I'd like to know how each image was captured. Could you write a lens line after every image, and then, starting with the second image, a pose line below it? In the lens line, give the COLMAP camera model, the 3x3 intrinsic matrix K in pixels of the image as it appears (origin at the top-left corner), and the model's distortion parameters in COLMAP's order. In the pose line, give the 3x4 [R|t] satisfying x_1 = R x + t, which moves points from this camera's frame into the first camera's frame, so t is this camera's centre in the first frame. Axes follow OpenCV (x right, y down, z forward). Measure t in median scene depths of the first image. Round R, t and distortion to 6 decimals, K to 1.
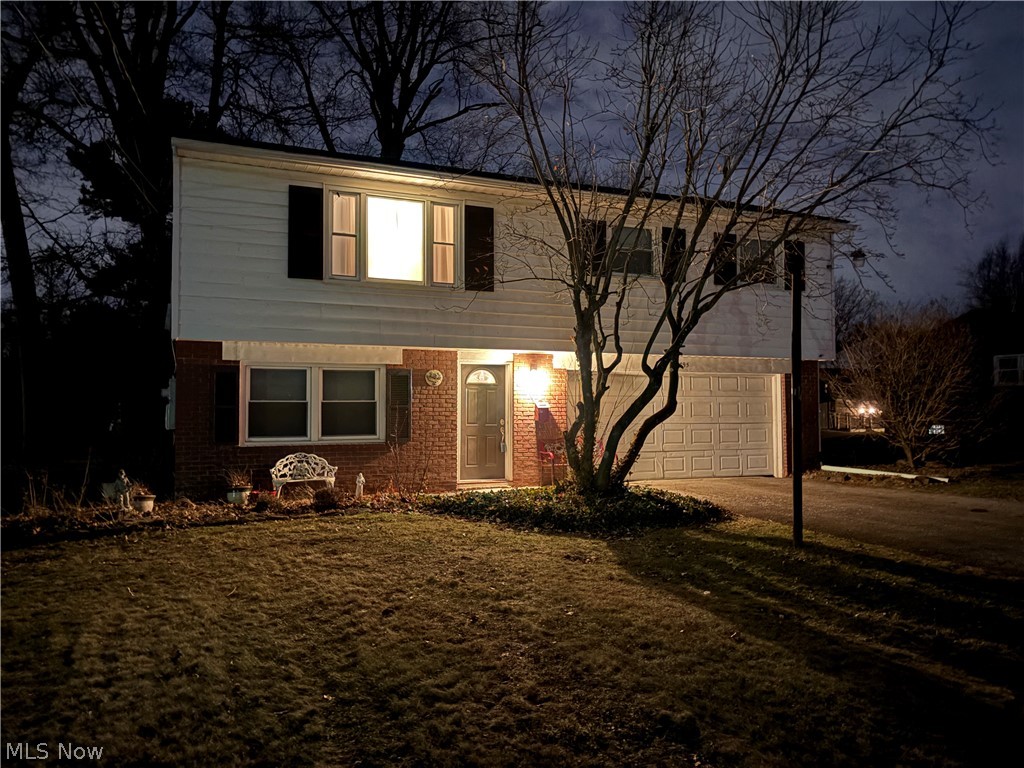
lens RADIAL K [[744.2, 0, 512.0], [0, 744.2, 384.0], [0, 0, 1]] dist [0.079388, -0.102781]
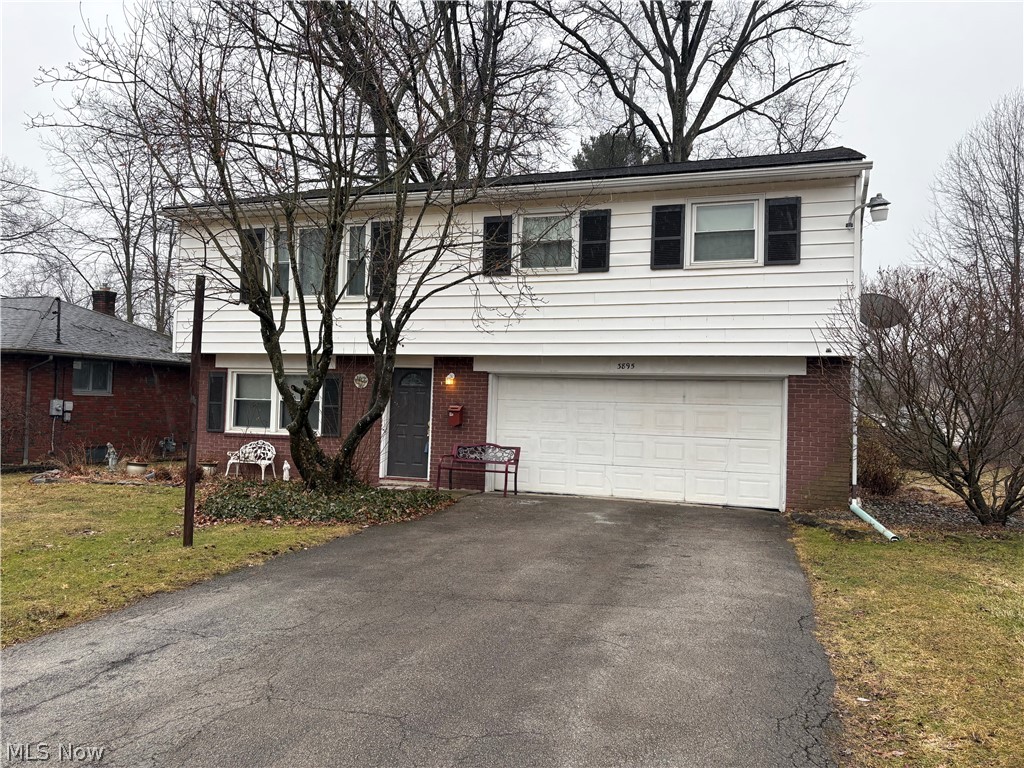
lens RADIAL K [[744.2, 0, 512.0], [0, 744.2, 384.0], [0, 0, 1]] dist [0.079388, -0.102781]
pose [[0.752897, 0.006603, -0.658106, 0.749747], [-0.003932, 0.999977, 0.005535, -0.009494], [0.658127, -0.001579, 0.752905, 0.296930]]
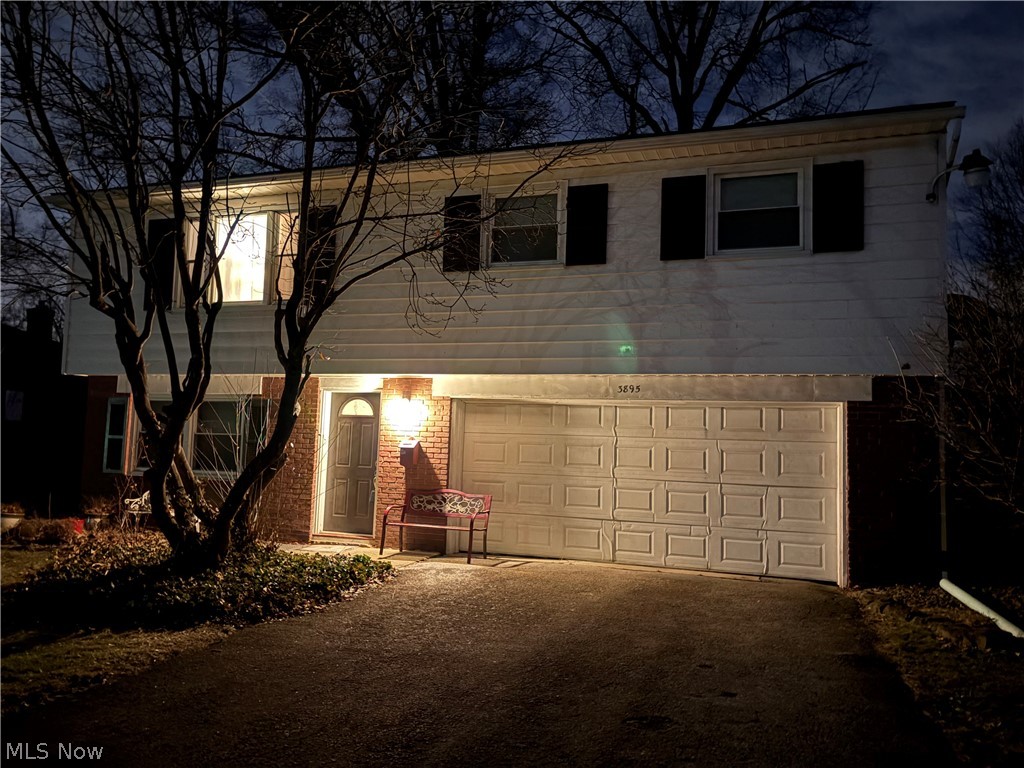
lens RADIAL K [[744.2, 0, 512.0], [0, 744.2, 384.0], [0, 0, 1]] dist [0.079388, -0.102781]
pose [[0.750531, -0.020837, -0.660507, 0.630718], [-0.003909, 0.999345, -0.035968, -0.006663], [0.660824, 0.029577, 0.749958, 0.484553]]
